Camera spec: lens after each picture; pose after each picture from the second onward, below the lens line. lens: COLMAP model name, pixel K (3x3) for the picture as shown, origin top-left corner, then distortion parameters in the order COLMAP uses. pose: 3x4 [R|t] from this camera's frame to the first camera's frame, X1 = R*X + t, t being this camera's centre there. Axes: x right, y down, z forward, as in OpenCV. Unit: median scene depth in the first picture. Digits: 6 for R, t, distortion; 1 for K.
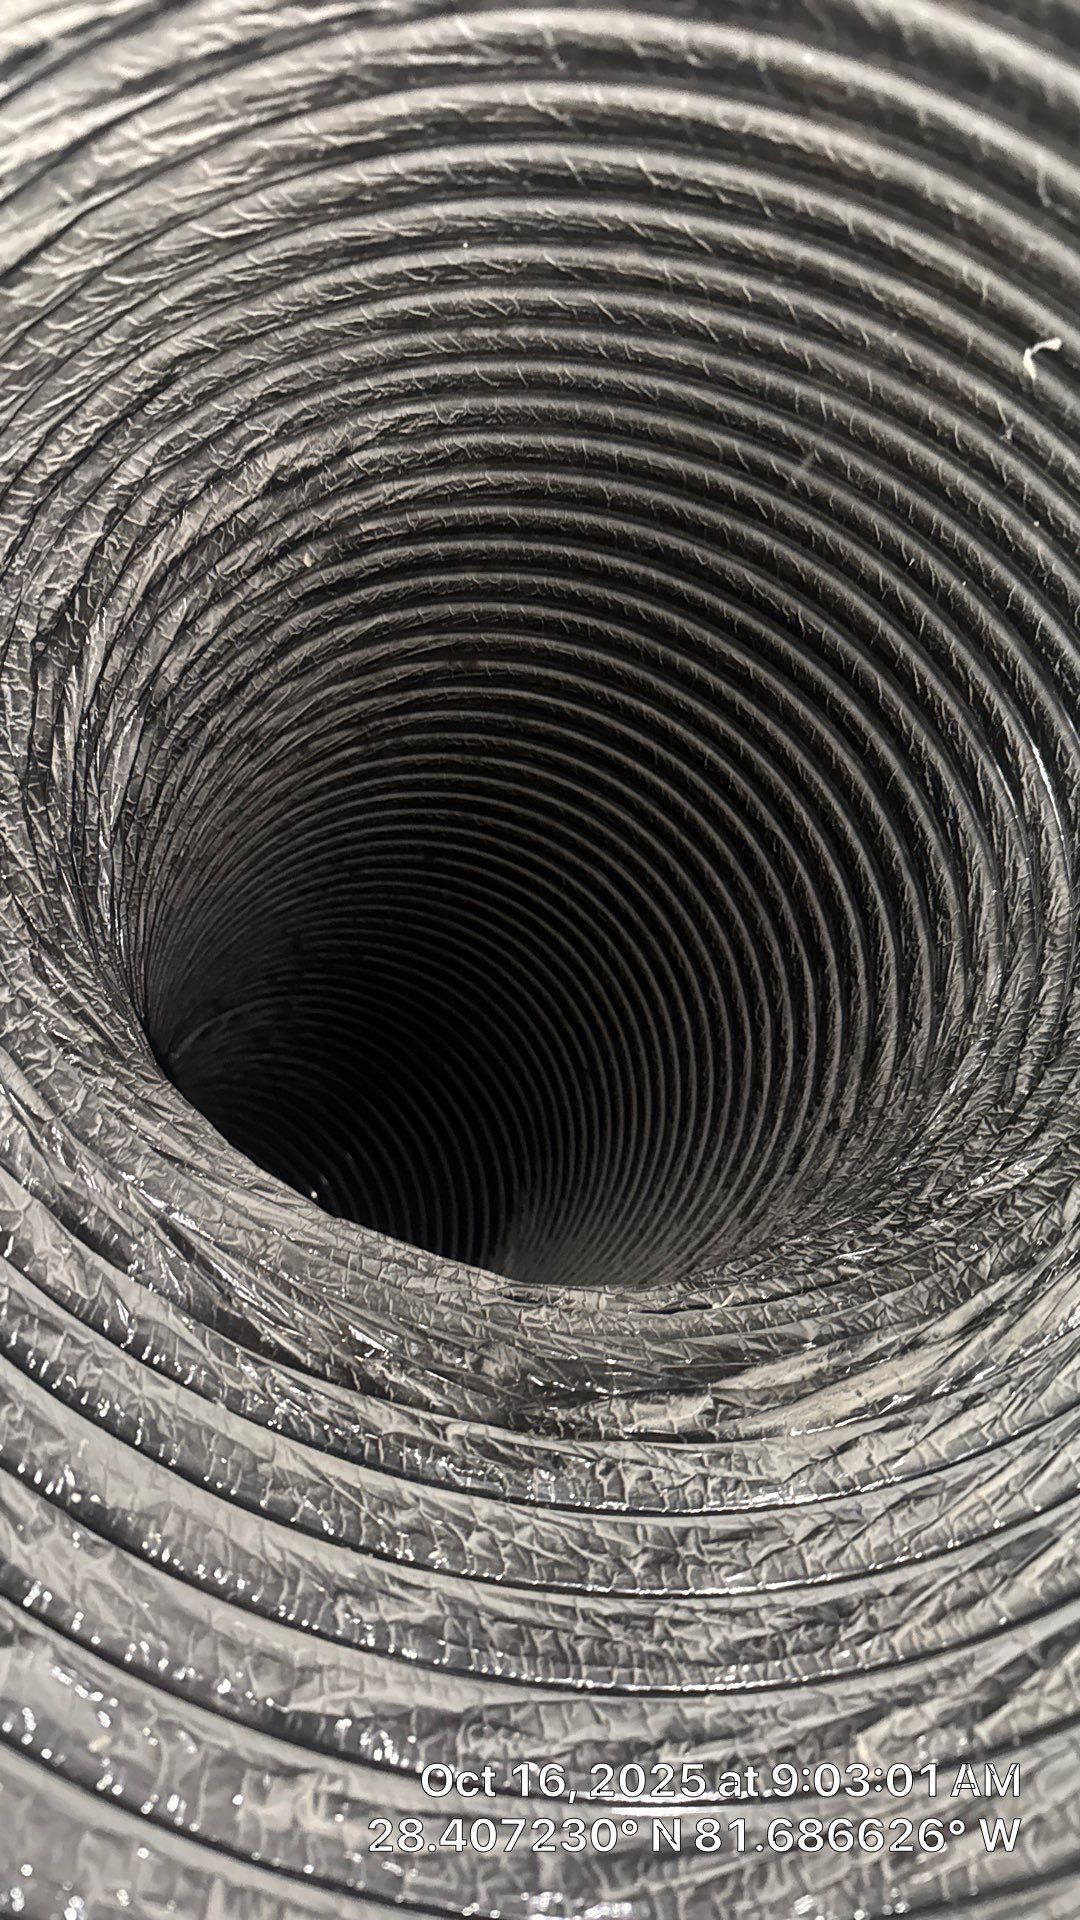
lens RADIAL K [[1374.9, 0, 538.7], [0, 1374.9, 892.6], [0, 0, 1]] dist [0.004577, -0.021988]
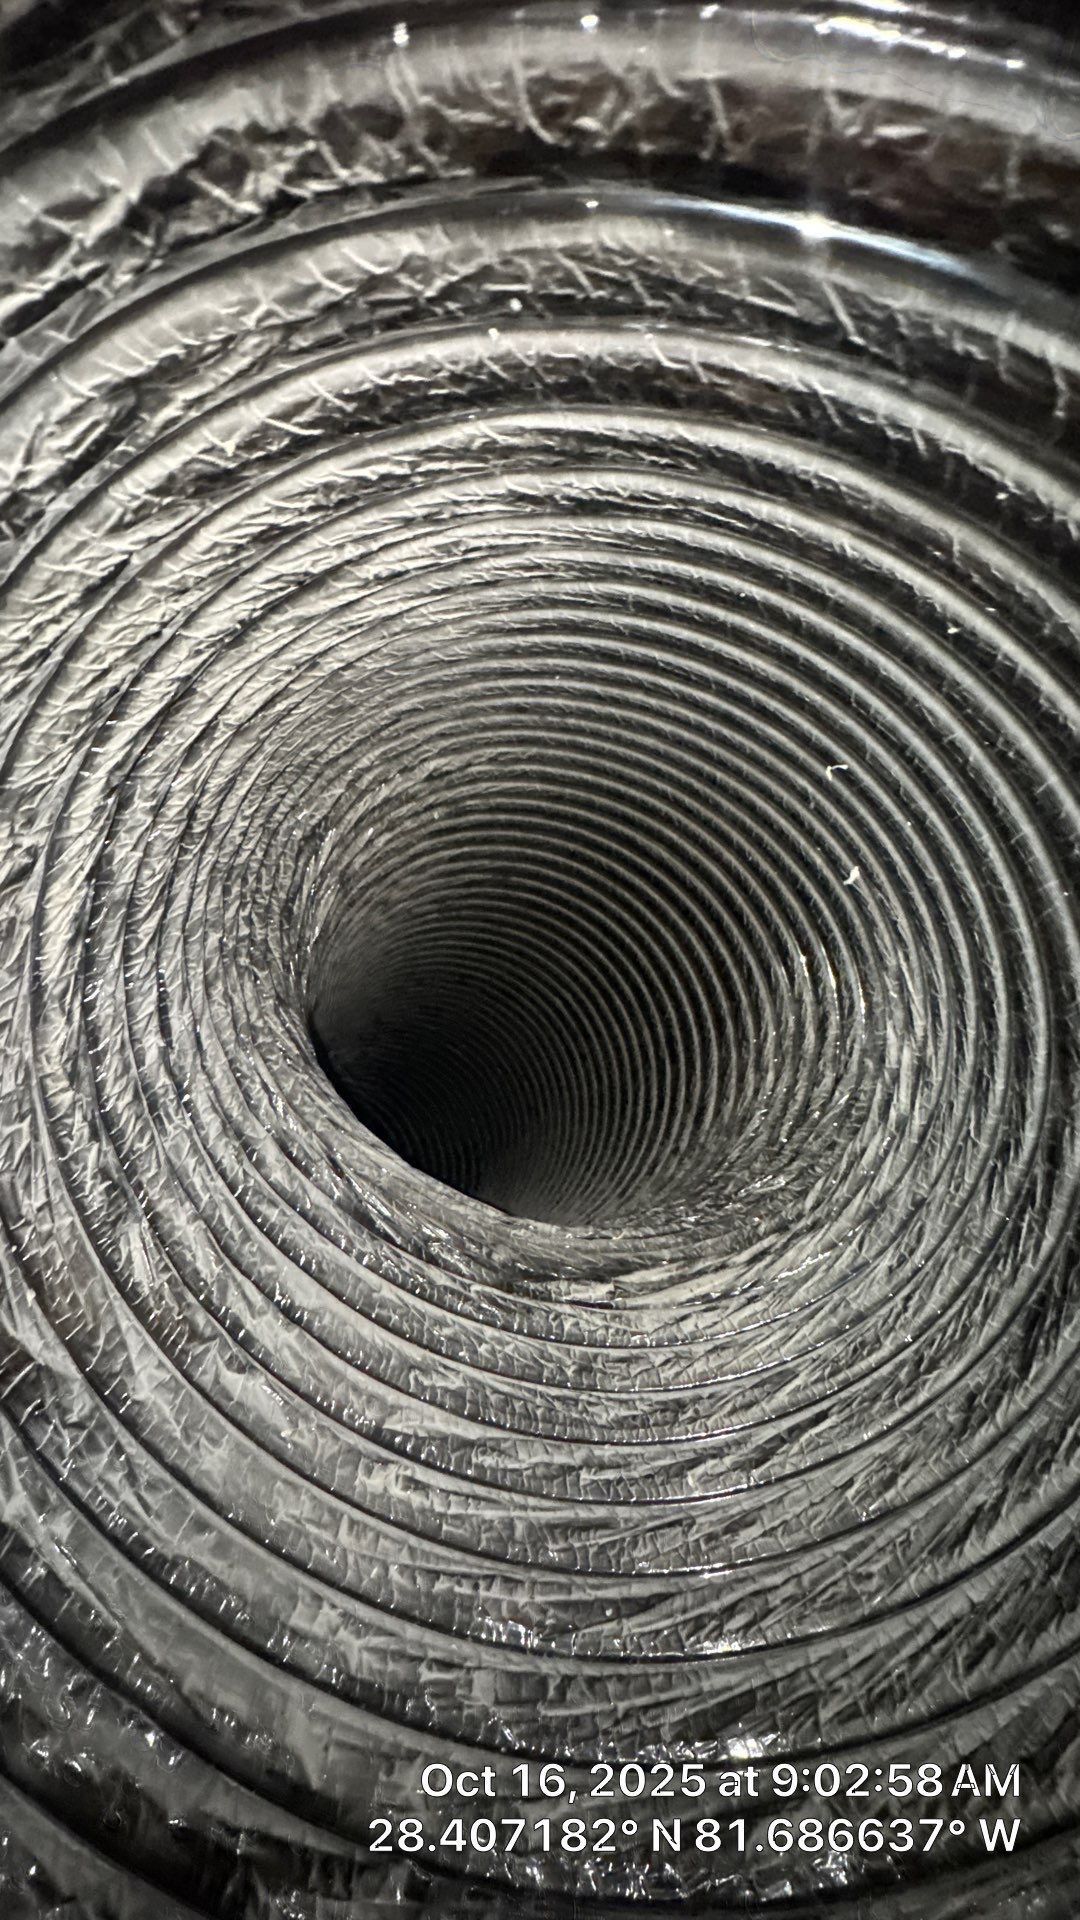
lens RADIAL K [[769.0, 0, 542.2], [0, 769.0, 928.0], [0, 0, 1]] dist [-0.003453, 0.000364]
pose [[0.991099, 0.125334, 0.044881, -0.085553], [-0.119766, 0.986635, -0.110484, 0.019465], [-0.058128, 0.104125, 0.992864, -0.084941]]
